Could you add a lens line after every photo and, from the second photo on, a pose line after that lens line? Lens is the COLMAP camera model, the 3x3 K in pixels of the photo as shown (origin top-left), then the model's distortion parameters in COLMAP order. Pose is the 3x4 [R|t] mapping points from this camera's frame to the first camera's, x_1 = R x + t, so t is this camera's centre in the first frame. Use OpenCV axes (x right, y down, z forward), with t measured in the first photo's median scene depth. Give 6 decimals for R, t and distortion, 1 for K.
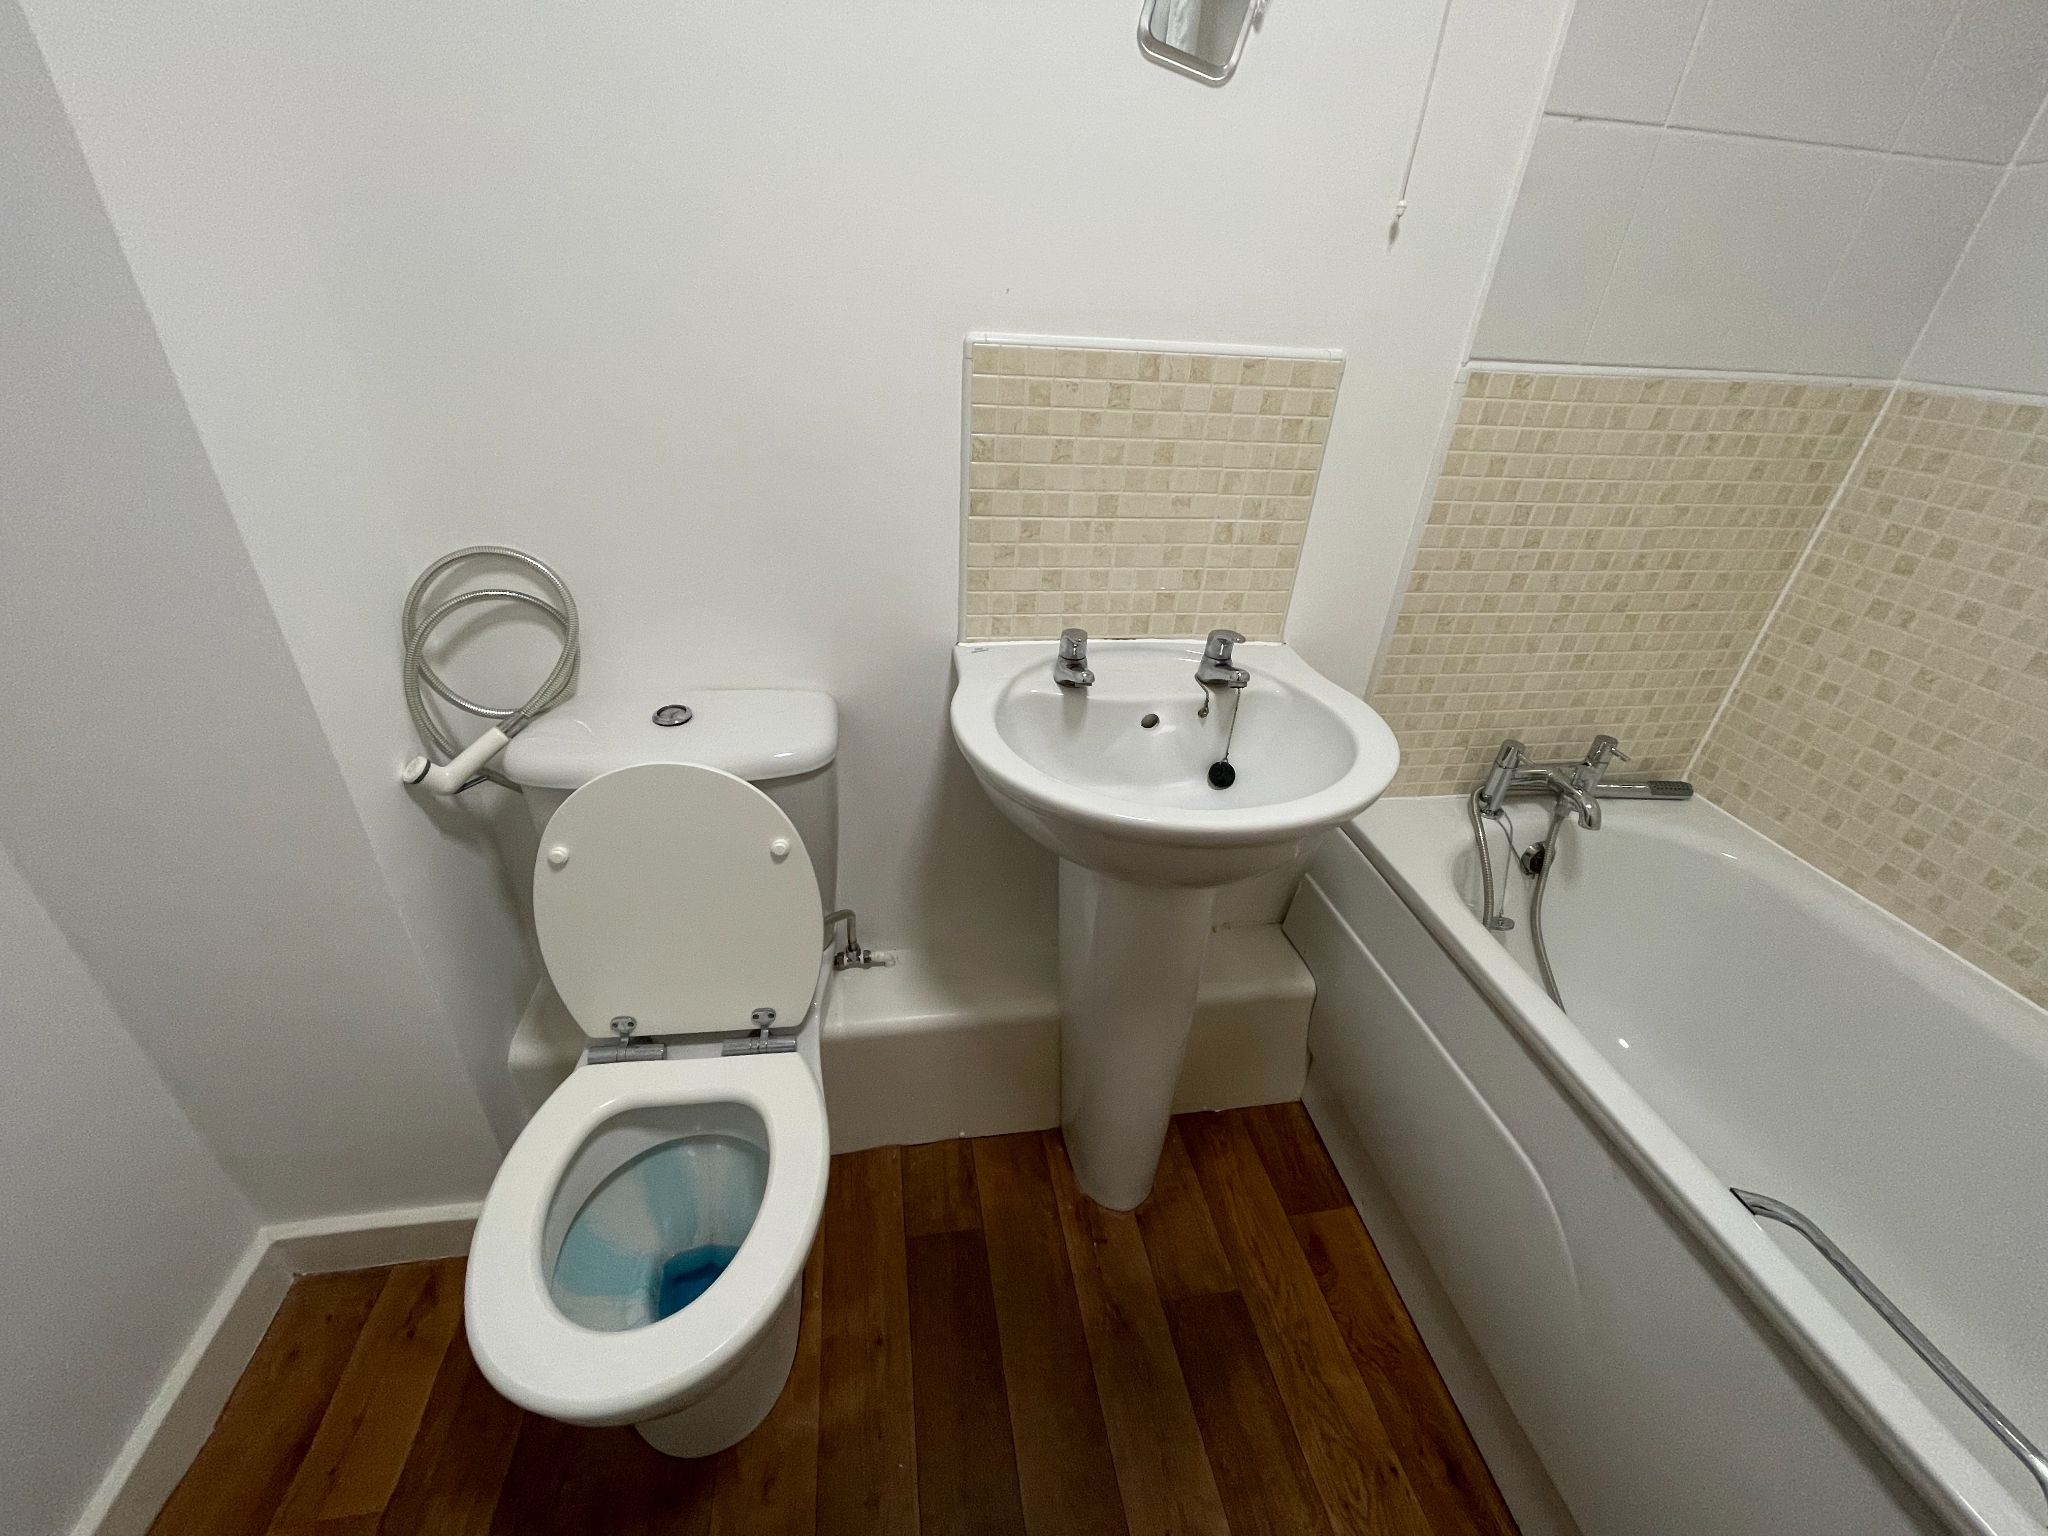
lens RADIAL K [[834.6, 0, 1025.9], [0, 834.6, 761.0], [0, 0, 1]] dist [-0.000038, 0.000032]
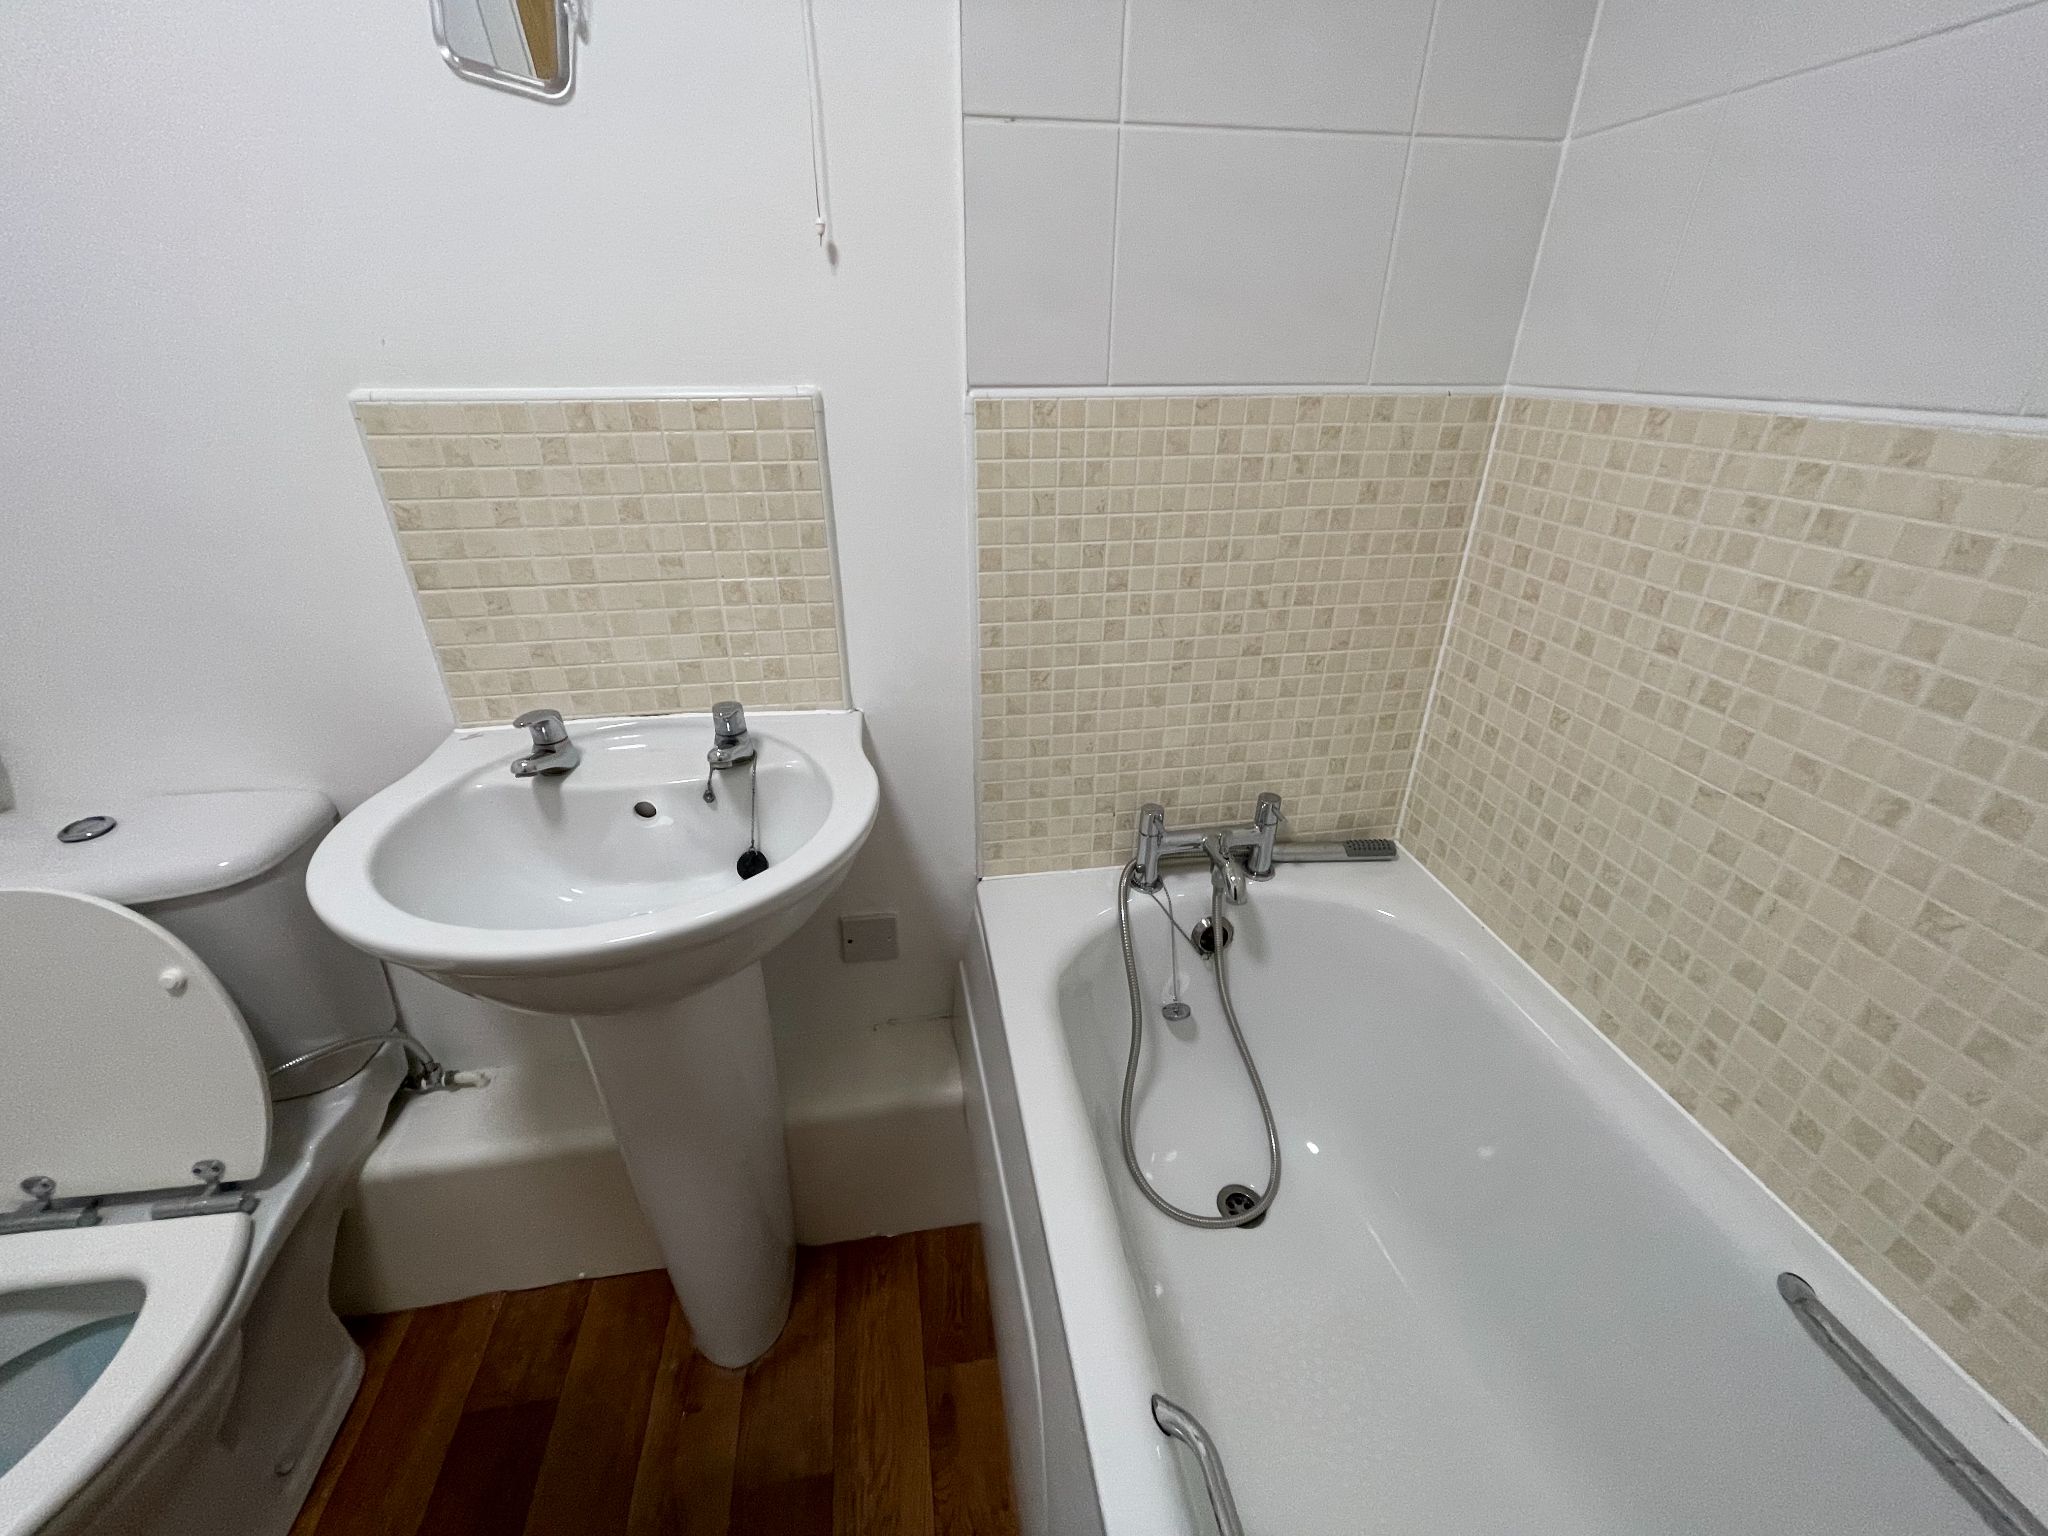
lens RADIAL K [[834.6, 0, 1017.3], [0, 834.6, 761.2], [0, 0, 1]] dist [-0.000038, 0.000032]
pose [[0.998645, -0.044941, -0.026250, 0.539219], [0.043330, 0.997317, -0.059008, -0.028718], [0.028832, 0.057791, 0.997912, 0.127350]]
